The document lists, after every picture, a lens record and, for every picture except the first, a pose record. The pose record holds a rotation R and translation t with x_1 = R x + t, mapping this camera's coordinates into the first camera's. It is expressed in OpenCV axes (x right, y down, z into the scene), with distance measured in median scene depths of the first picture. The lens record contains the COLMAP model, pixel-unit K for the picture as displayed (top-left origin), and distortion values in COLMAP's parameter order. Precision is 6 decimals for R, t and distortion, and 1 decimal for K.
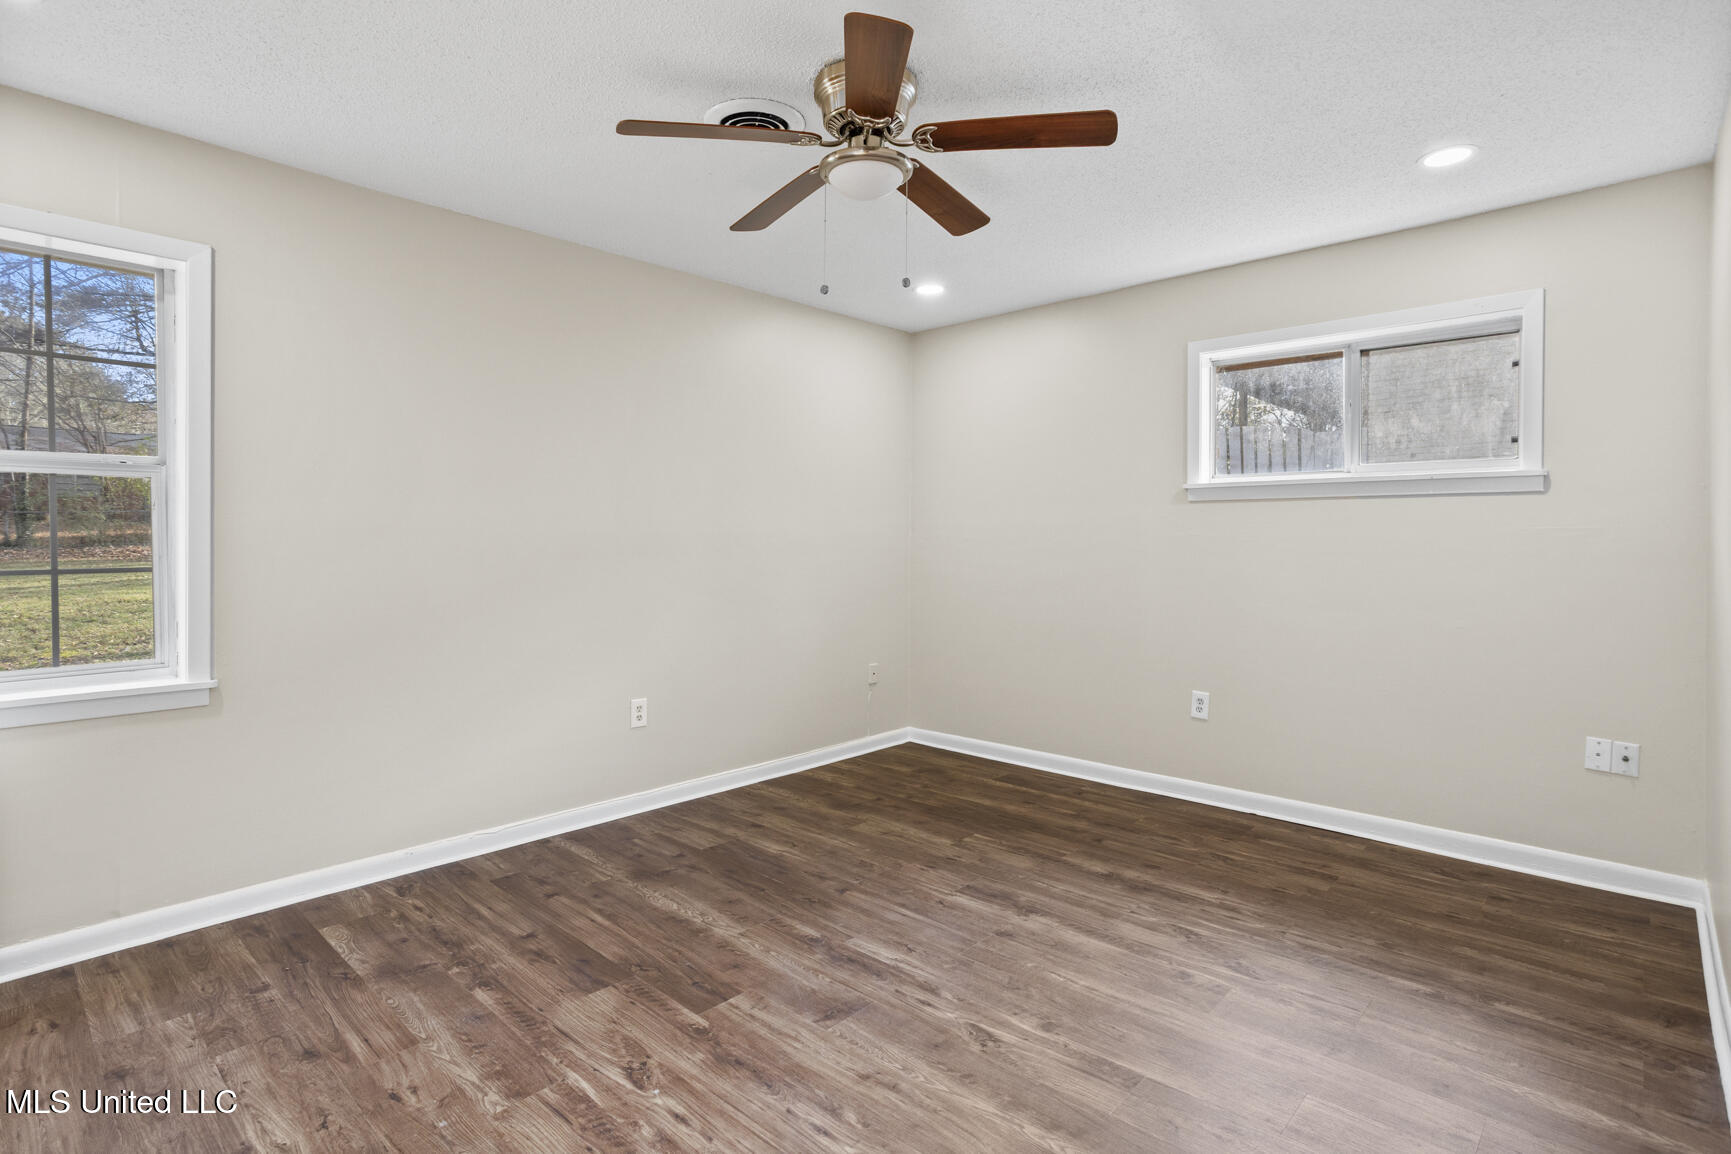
lens RADIAL K [[876.1, 0, 861.0], [0, 876.1, 551.5], [0, 0, 1]] dist [-0.033202, 0.031657]
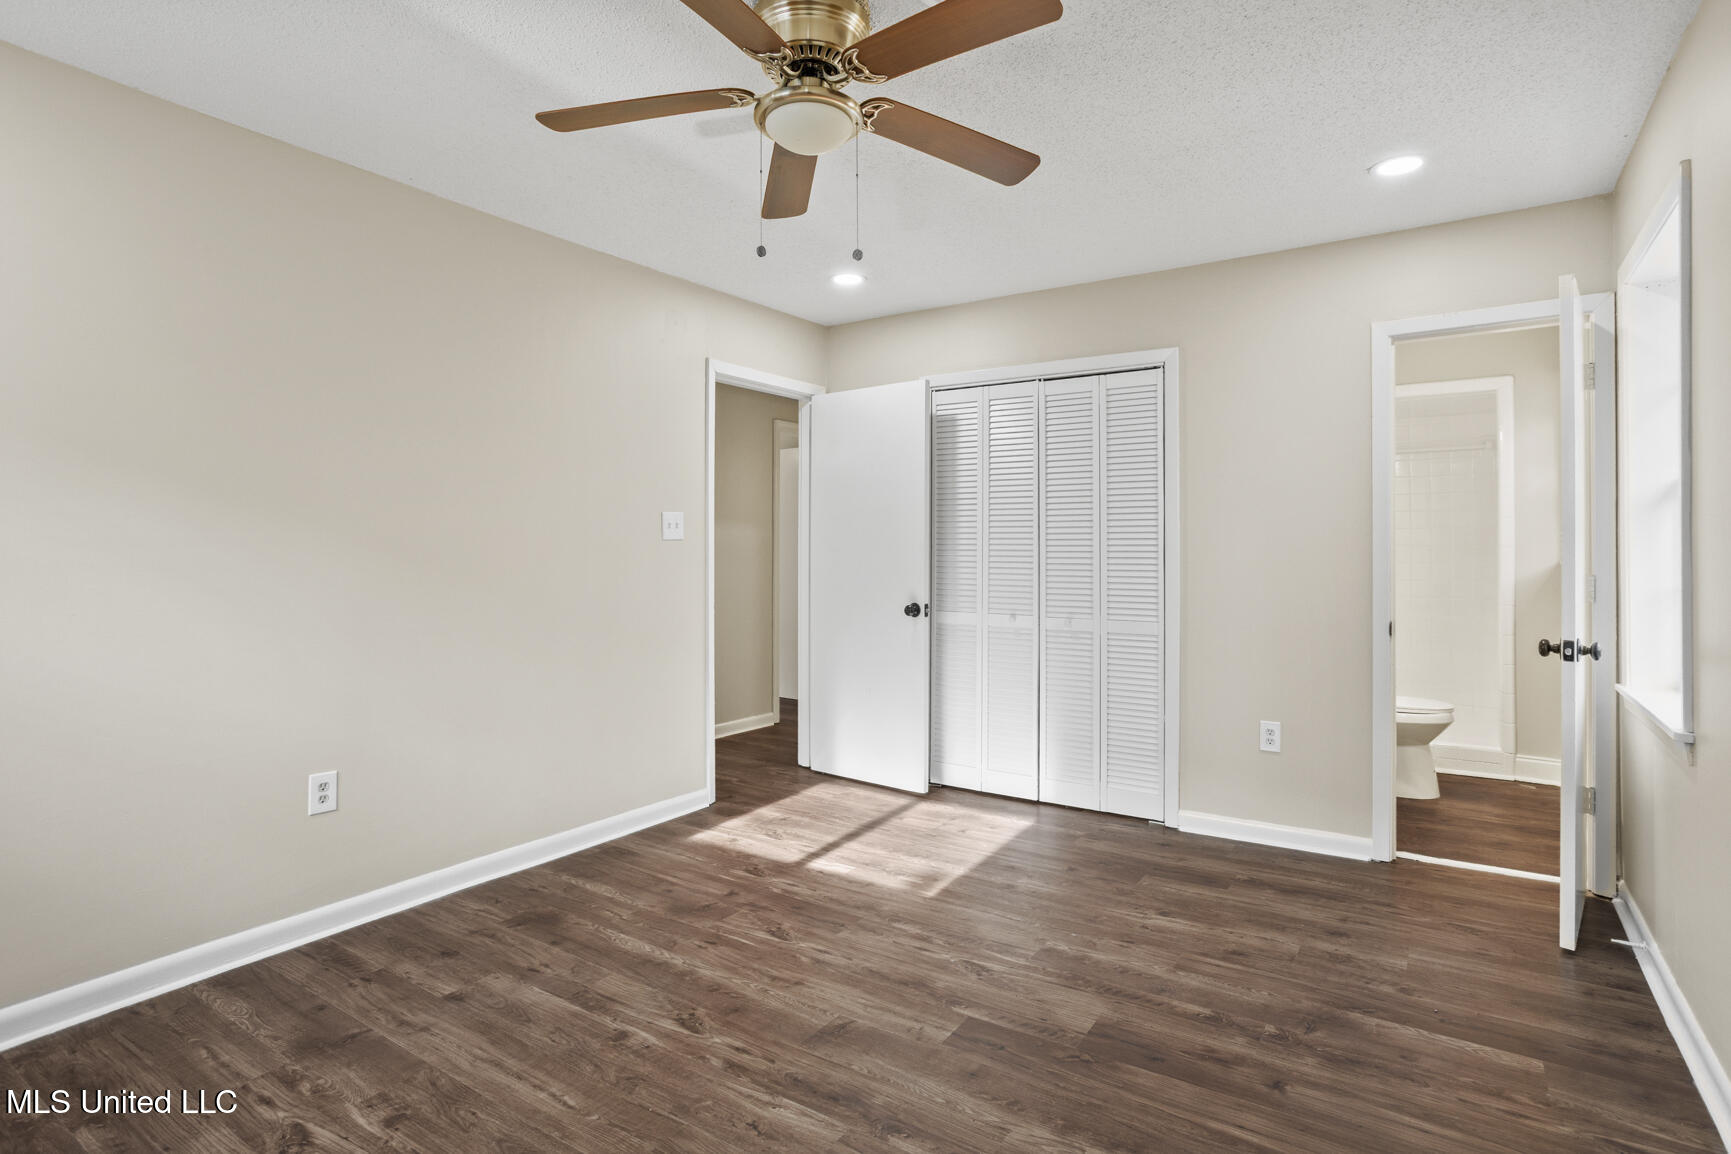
lens RADIAL K [[876.1, 0, 861.0], [0, 876.1, 551.5], [0, 0, 1]] dist [-0.033202, 0.031657]
pose [[-0.989542, 0.003103, -0.144213, 0.080984], [0.002115, 0.999973, 0.007006, -0.015855], [0.144231, 0.006628, -0.989522, 1.950983]]
